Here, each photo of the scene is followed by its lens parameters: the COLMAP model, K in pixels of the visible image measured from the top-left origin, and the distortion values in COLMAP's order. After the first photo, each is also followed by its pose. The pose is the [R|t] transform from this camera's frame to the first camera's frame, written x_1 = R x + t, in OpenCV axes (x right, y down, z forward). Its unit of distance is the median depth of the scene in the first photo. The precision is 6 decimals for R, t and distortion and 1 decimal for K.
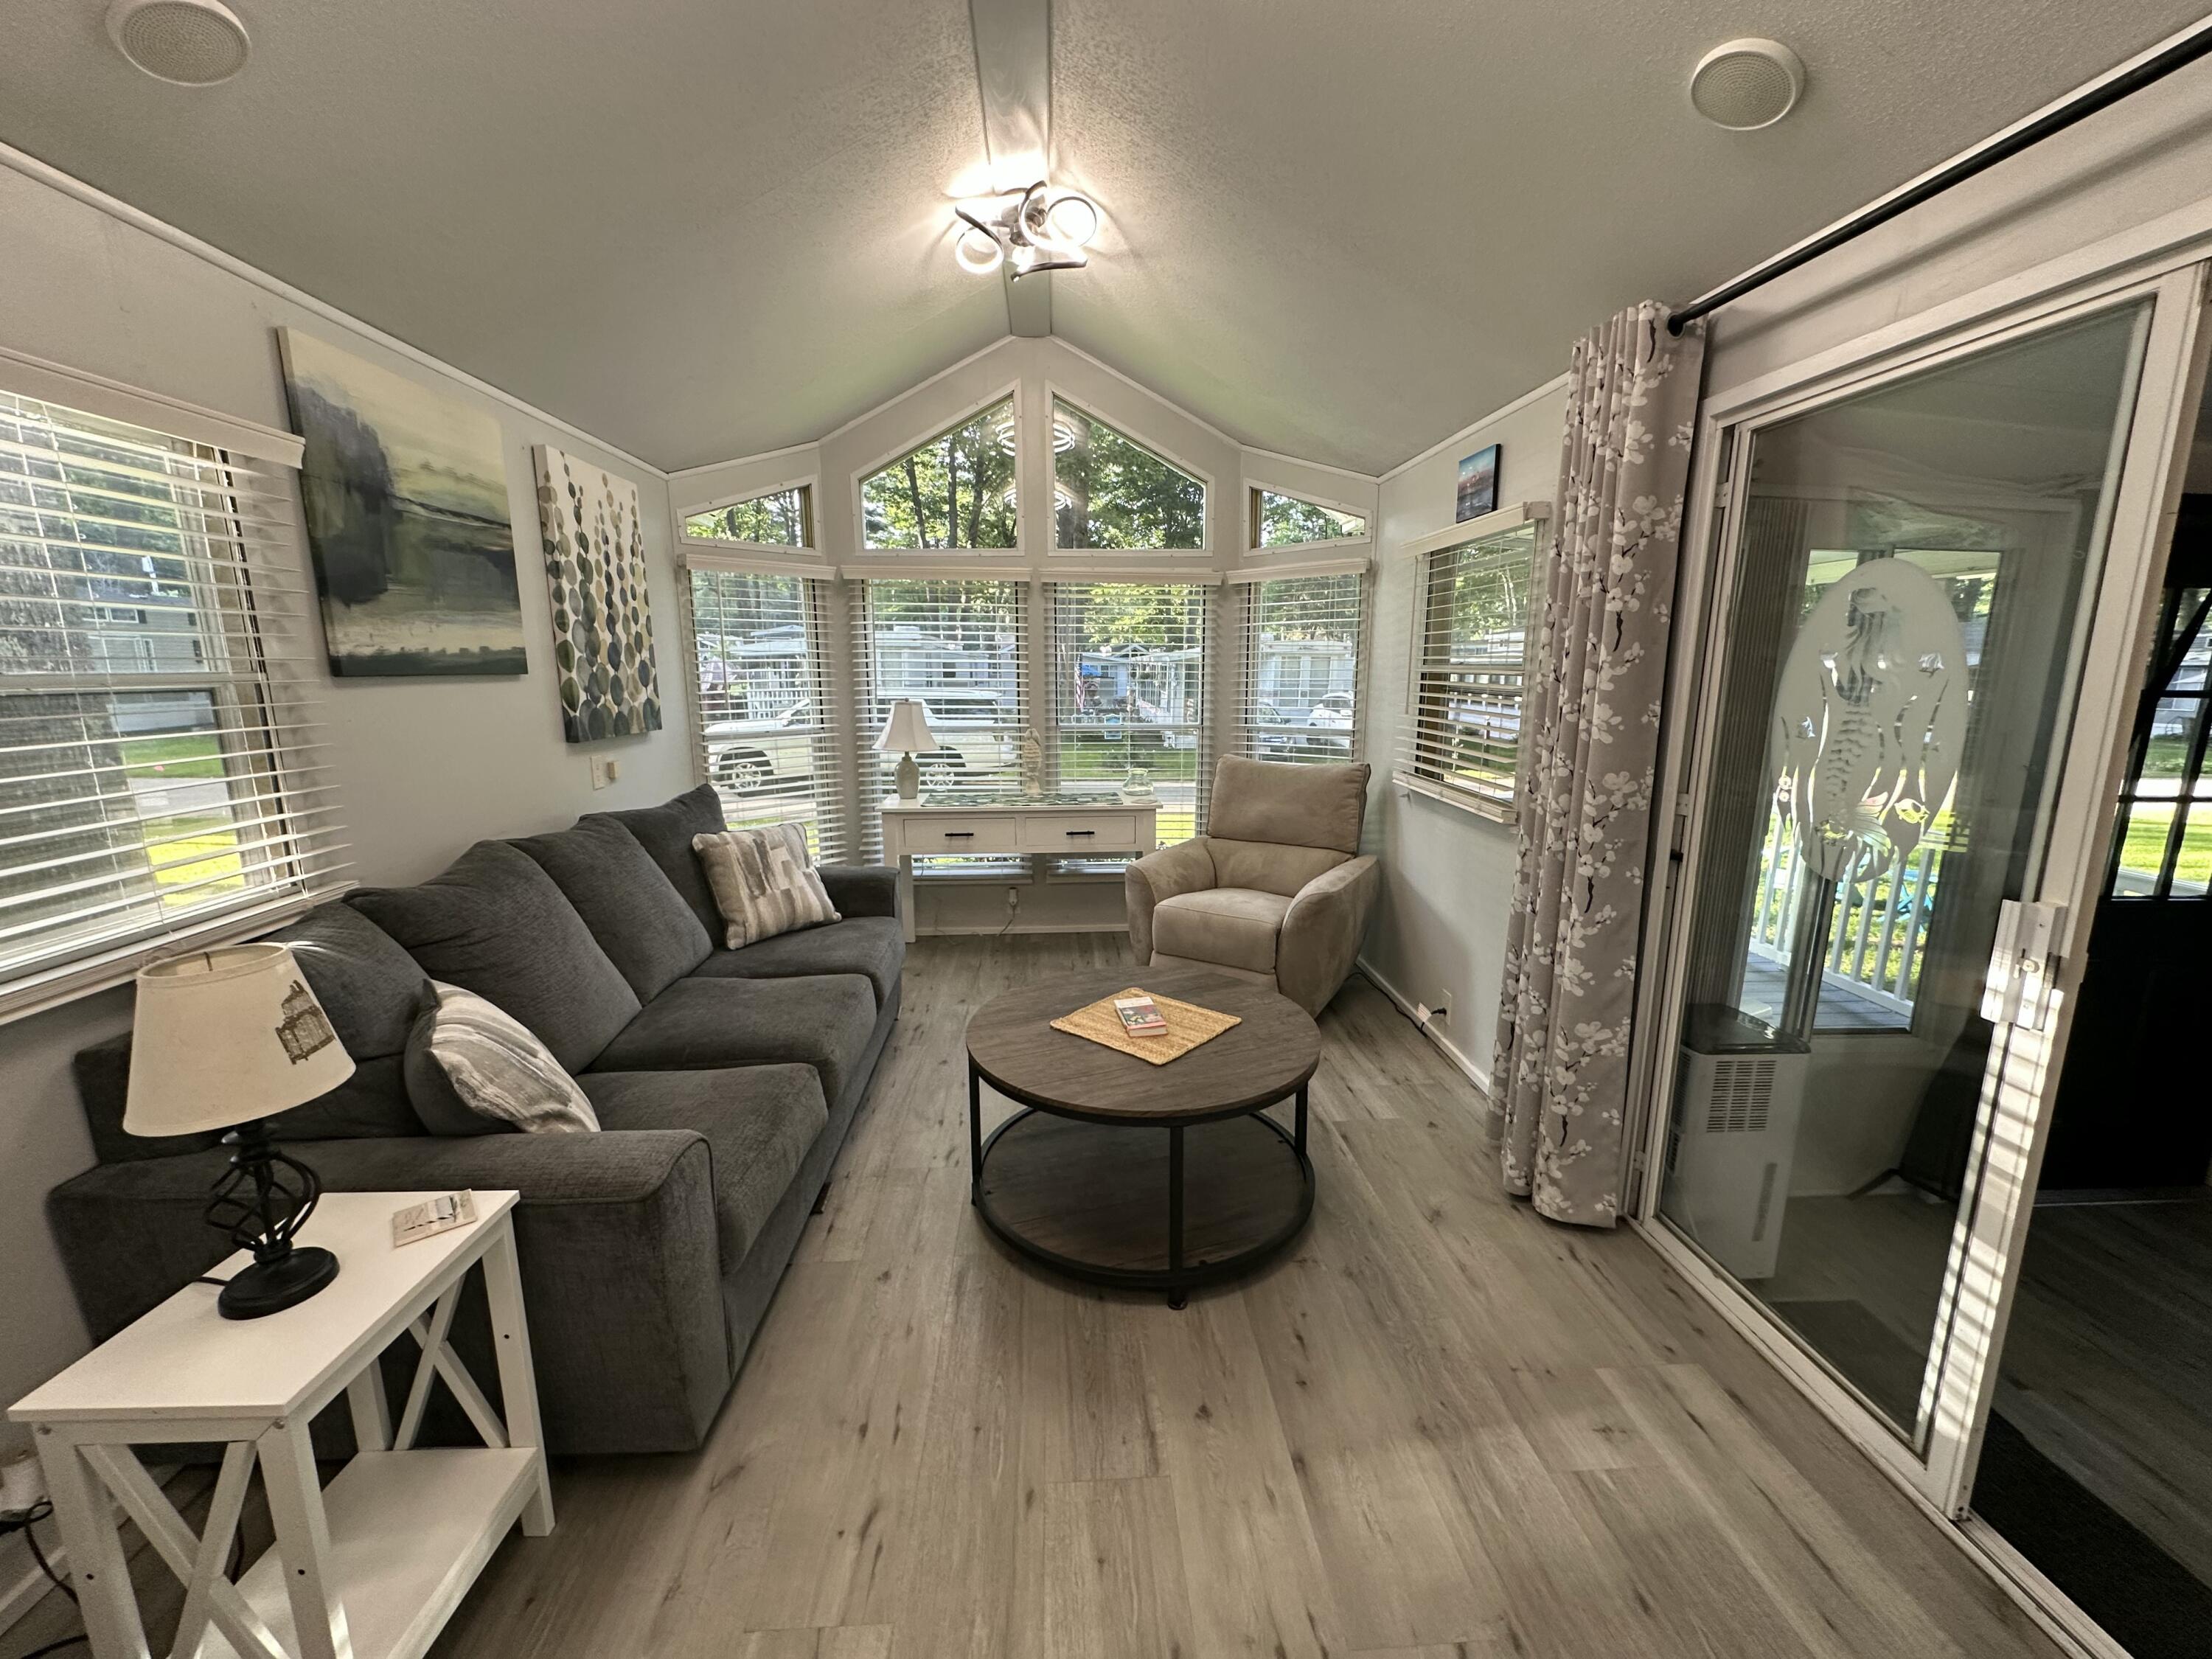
lens RADIAL K [[882.3, 0, 1109.0], [0, 882.3, 833.1], [0, 0, 1]] dist [-0.003026, 0.000559]
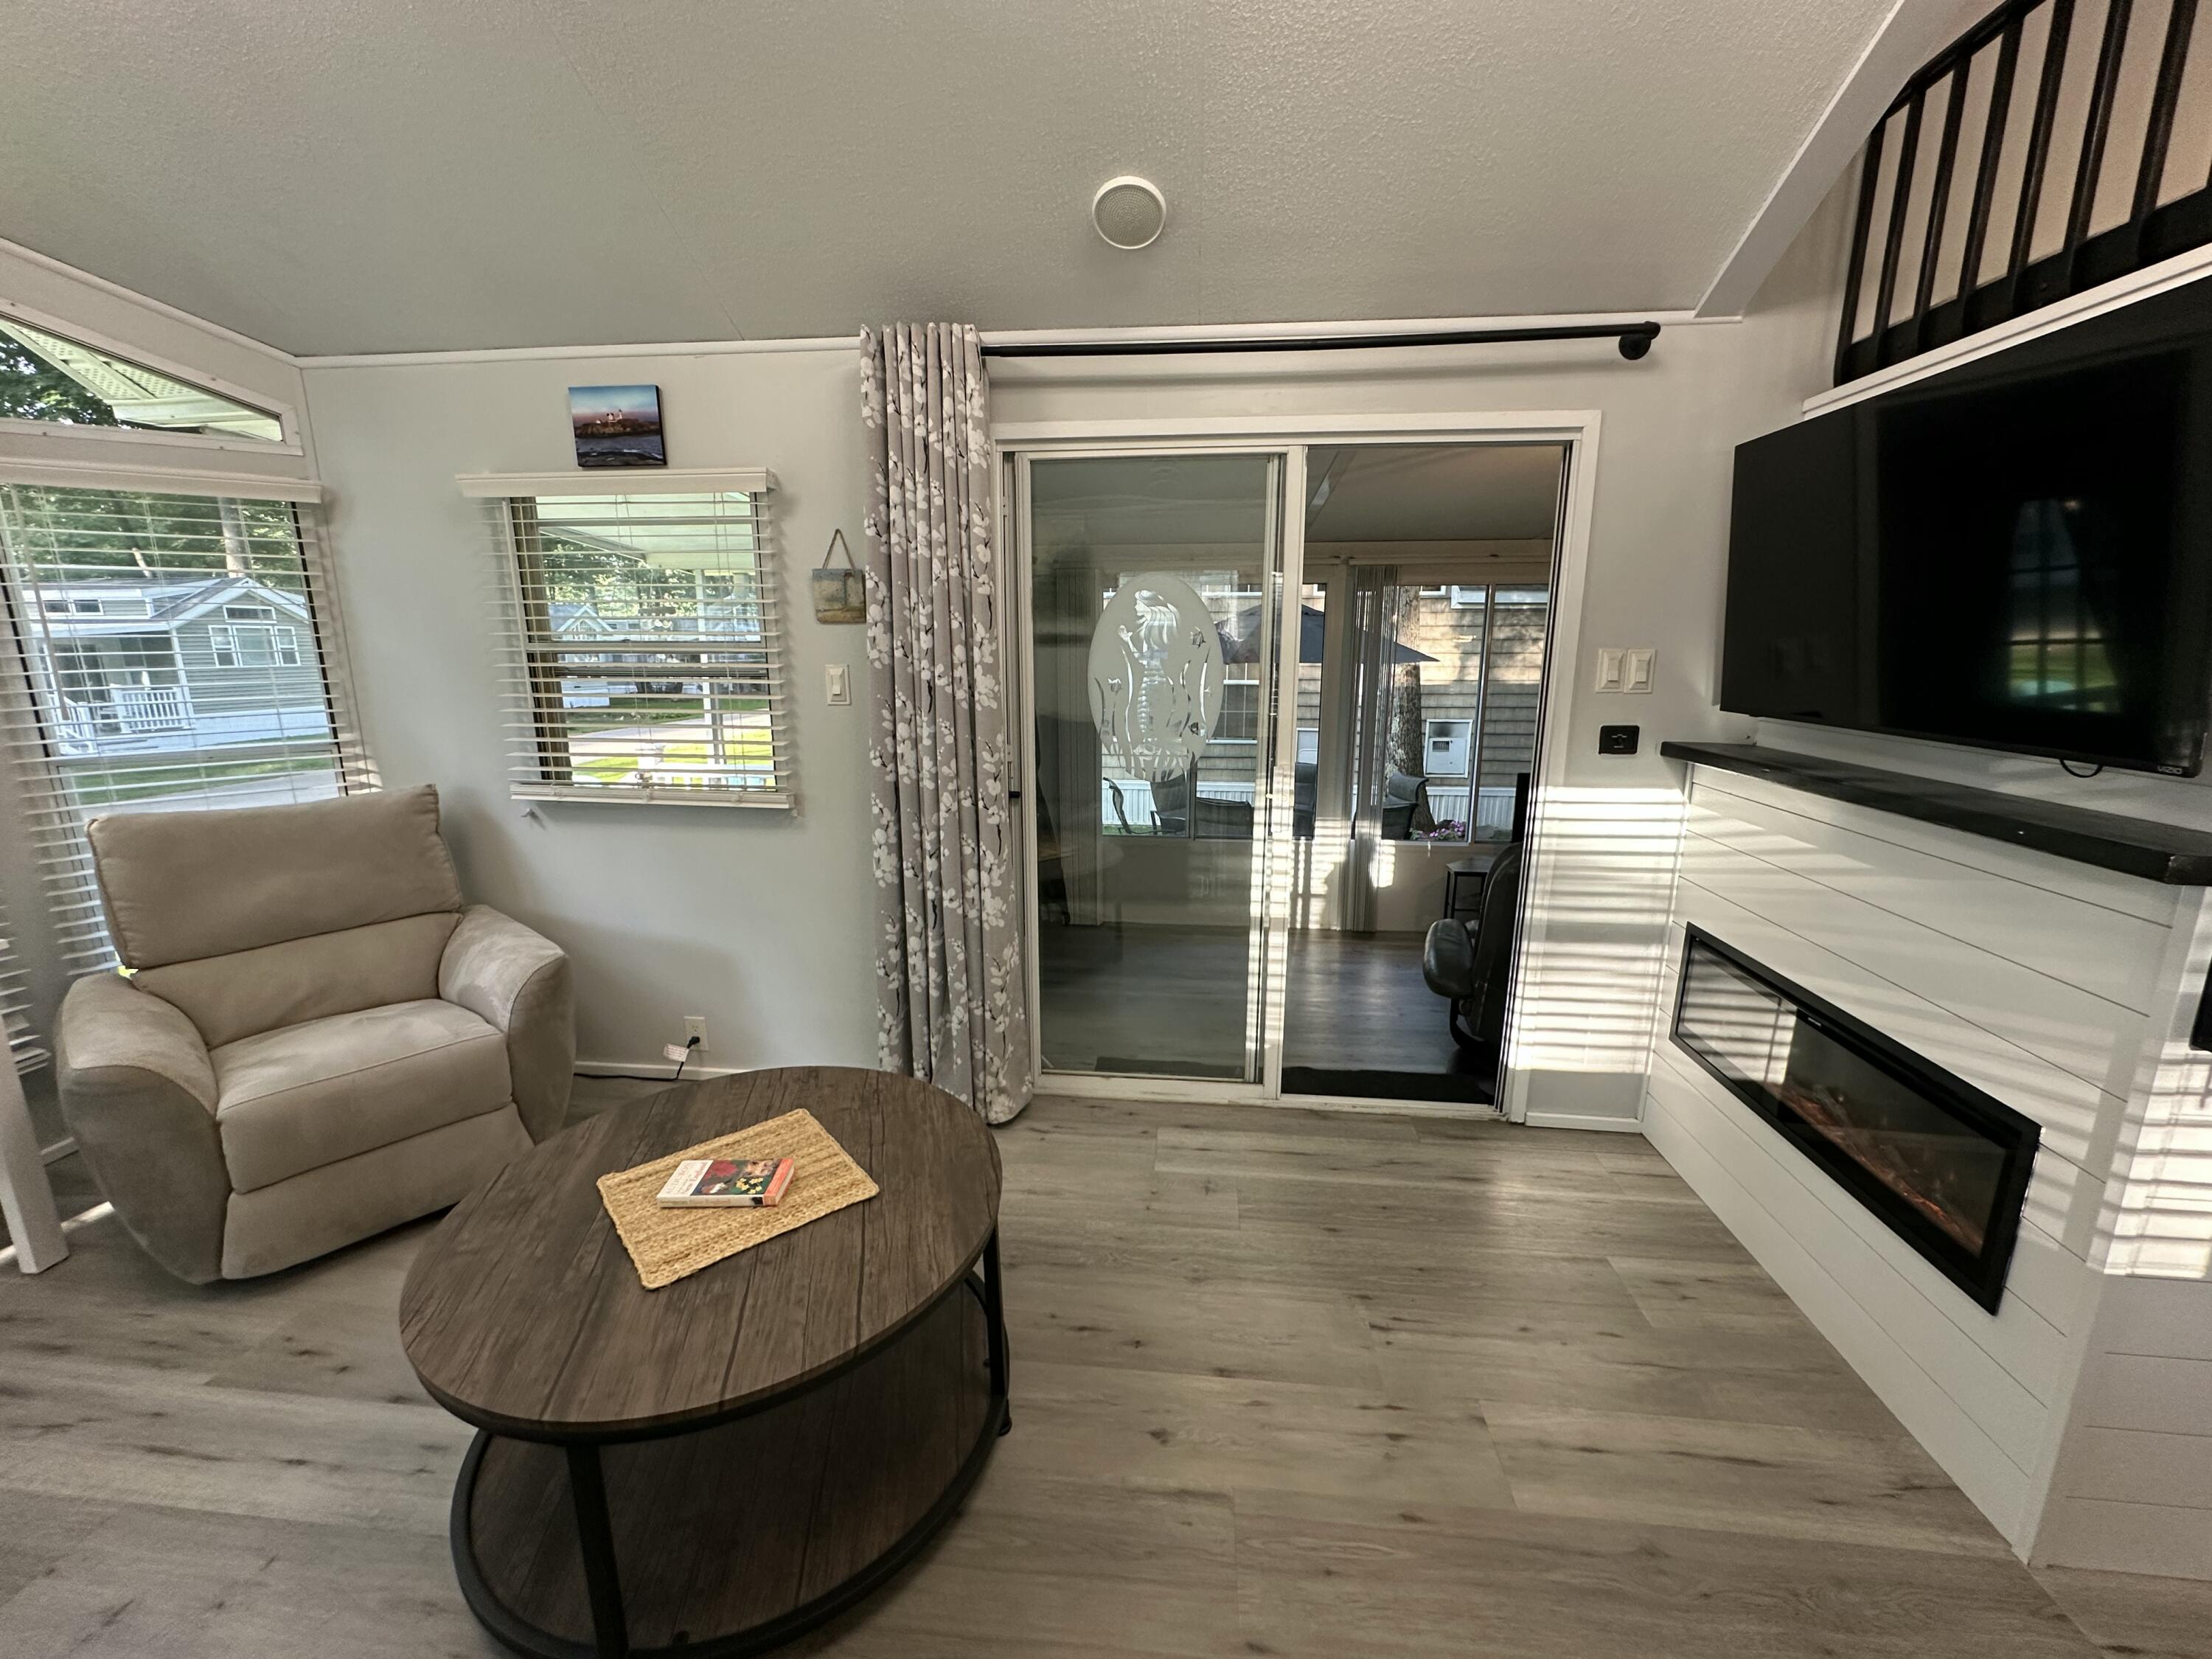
lens RADIAL K [[882.3, 0, 1109.2], [0, 882.3, 828.8], [0, 0, 1]] dist [-0.003026, 0.000559]
pose [[0.167326, -0.206690, 0.963992, -0.511152], [0.187742, 0.966565, 0.174654, -0.110607], [-0.967861, 0.151758, 0.200536, 0.577049]]
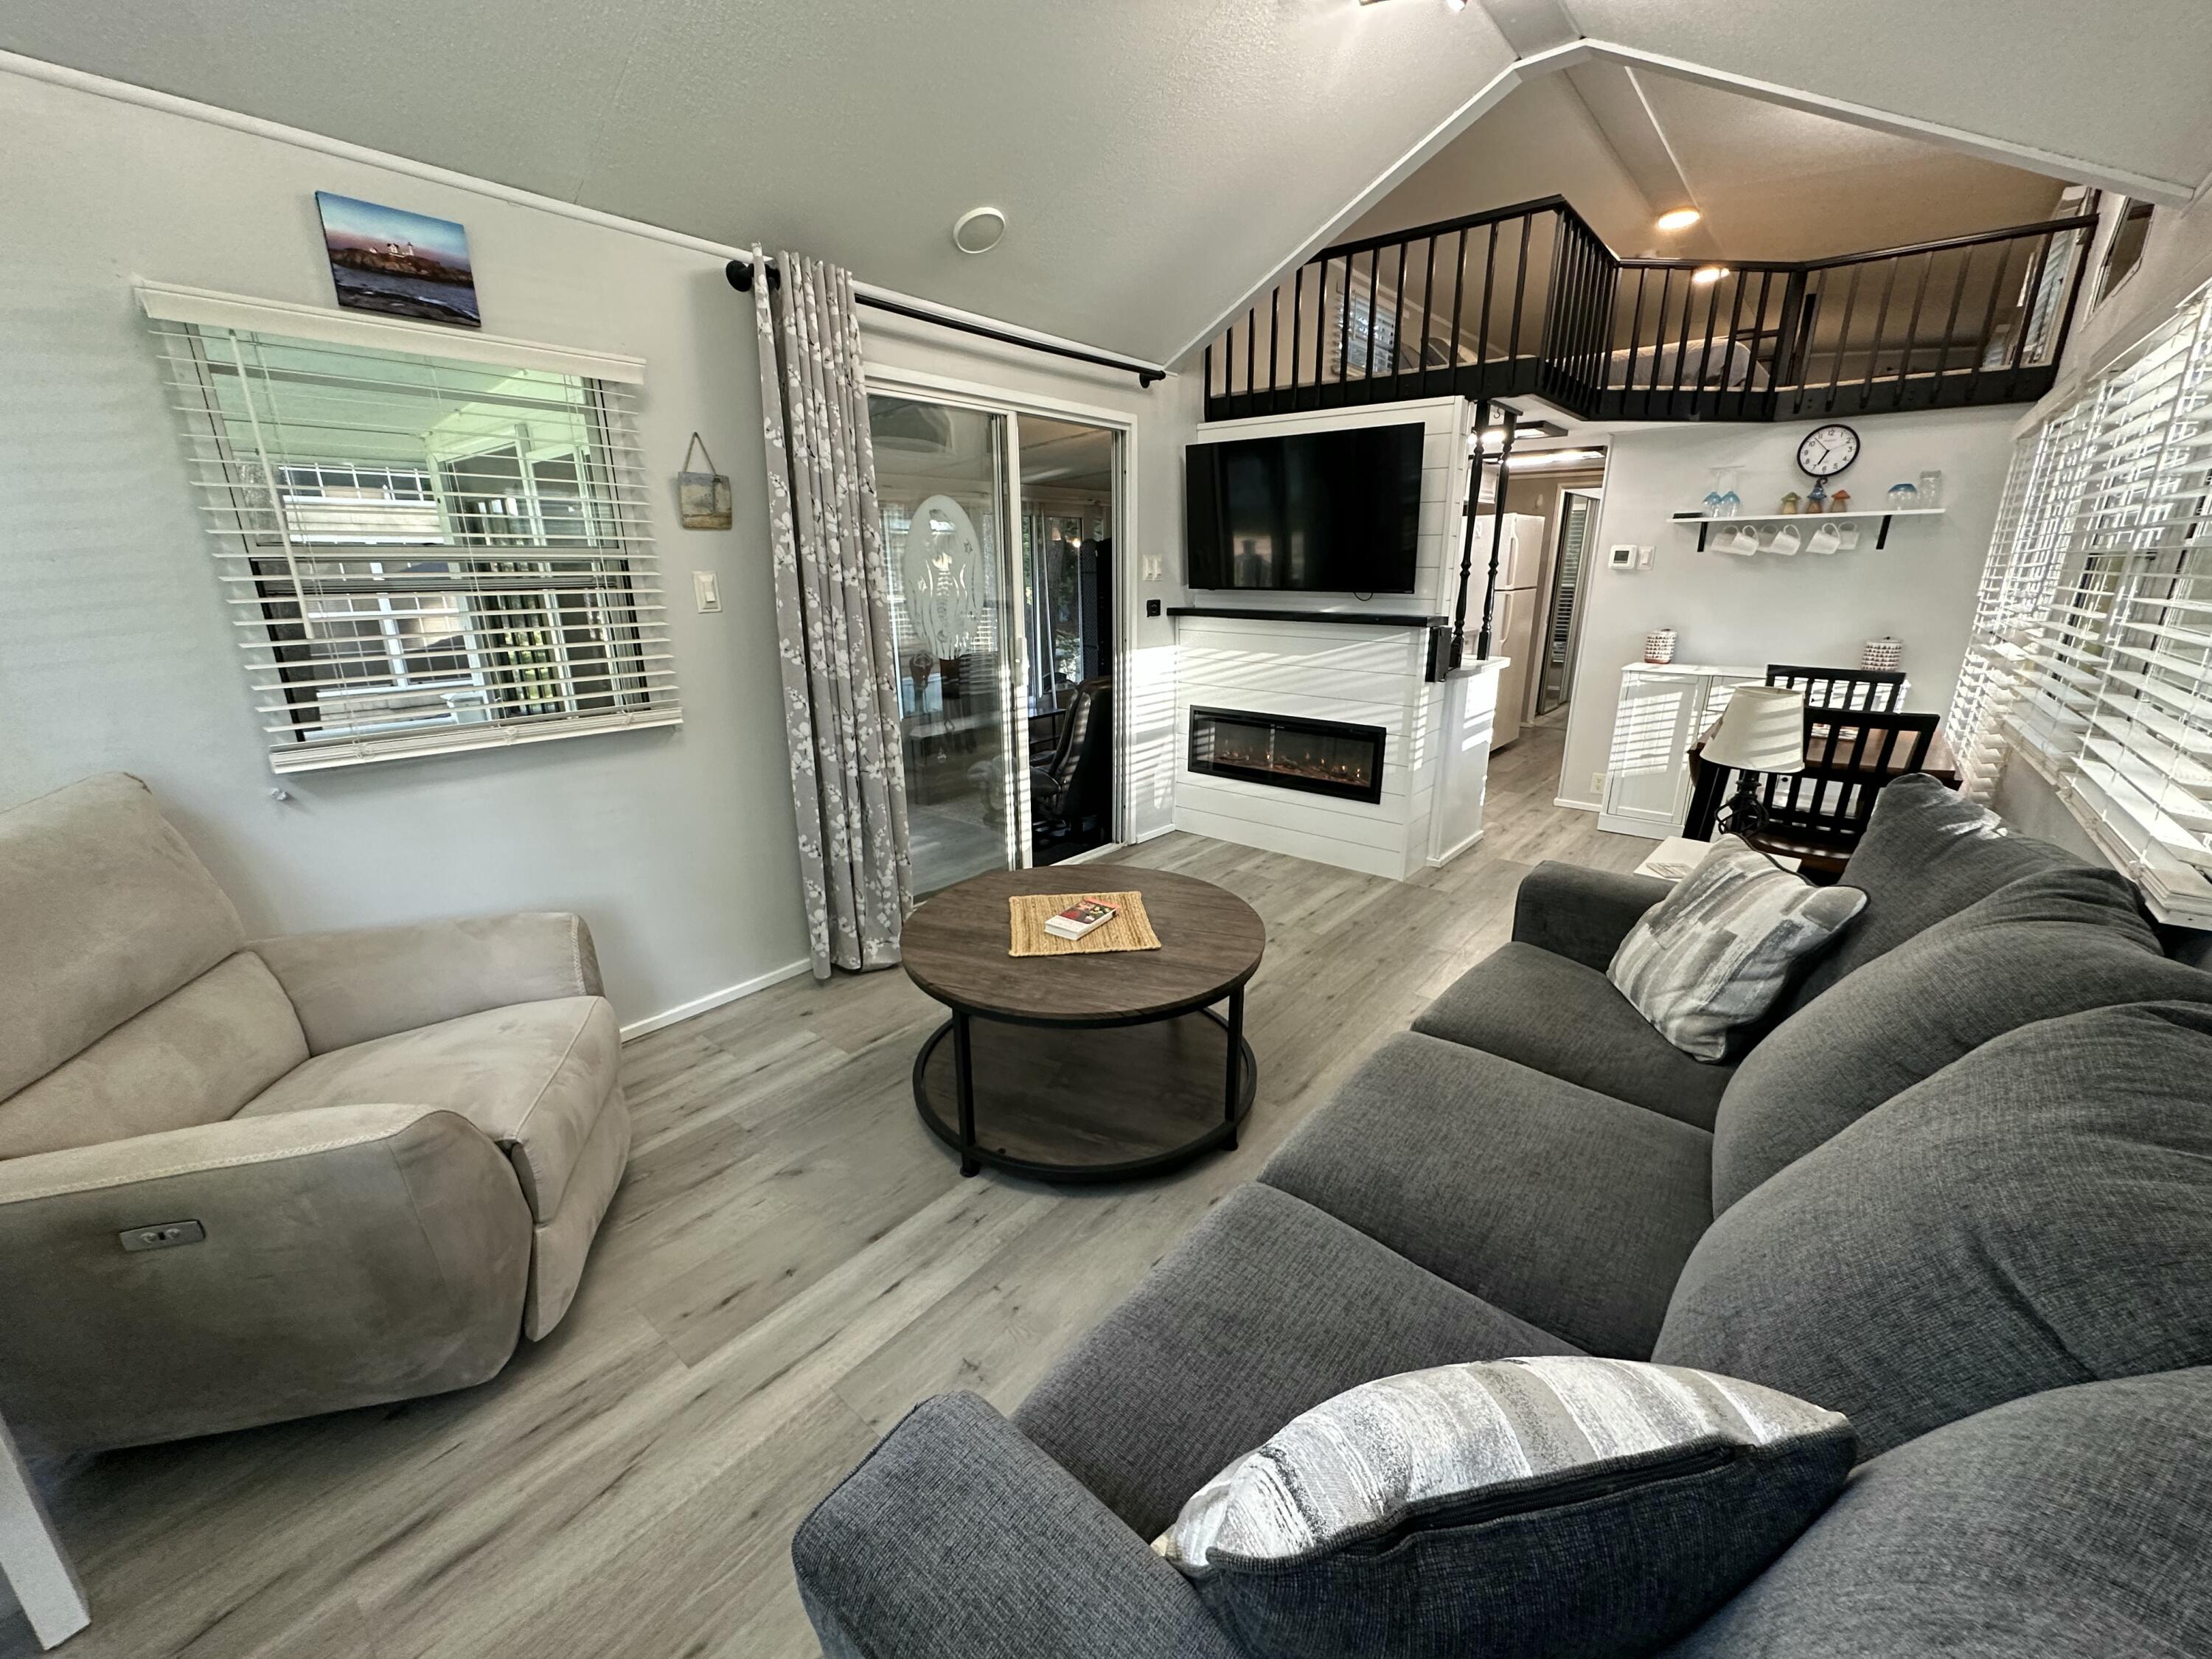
lens RADIAL K [[882.3, 0, 1108.5], [0, 882.3, 829.8], [0, 0, 1]] dist [-0.003026, 0.000559]
pose [[-0.726757, -0.196770, 0.658107, -0.623997], [0.135491, 0.898202, 0.418181, -0.288043], [-0.673399, 0.393084, -0.626114, 1.604100]]
